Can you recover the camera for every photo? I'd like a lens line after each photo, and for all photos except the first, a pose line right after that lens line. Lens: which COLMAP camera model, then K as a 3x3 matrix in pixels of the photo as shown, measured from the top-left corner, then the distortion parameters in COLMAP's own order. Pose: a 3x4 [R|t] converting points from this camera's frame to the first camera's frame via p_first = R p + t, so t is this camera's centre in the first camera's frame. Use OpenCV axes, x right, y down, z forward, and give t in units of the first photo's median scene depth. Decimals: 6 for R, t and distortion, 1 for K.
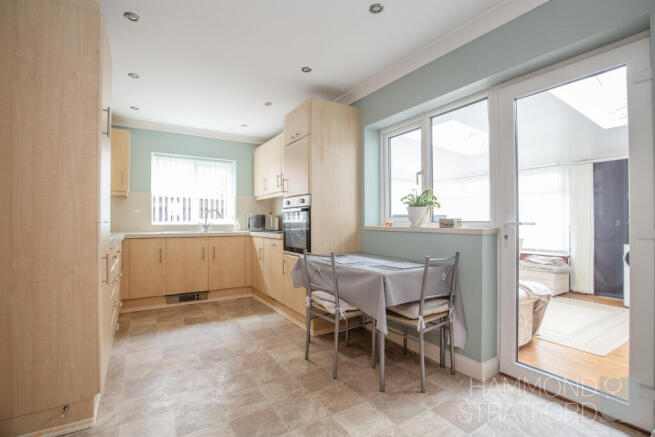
lens RADIAL K [[299.0, 0, 331.1], [0, 299.0, 218.9], [0, 0, 1]] dist [-0.019660, -0.000311]
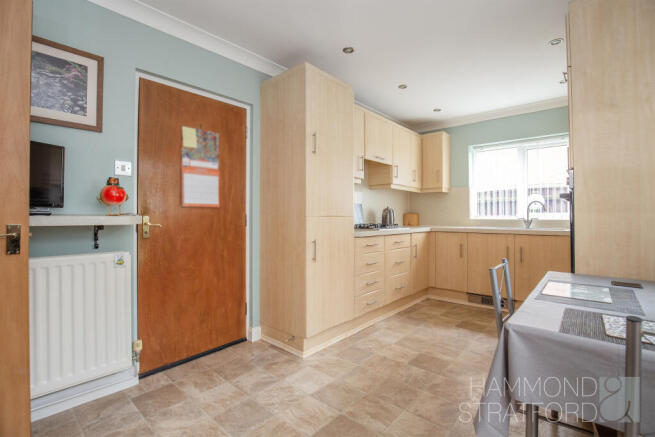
lens RADIAL K [[299.0, 0, 331.8], [0, 299.0, 217.6], [0, 0, 1]] dist [-0.019660, -0.000311]
pose [[0.306761, 0.009487, -0.951739, 0.245052], [0.010377, 0.999858, 0.013312, -0.004491], [0.951730, -0.013960, 0.306619, 0.304780]]
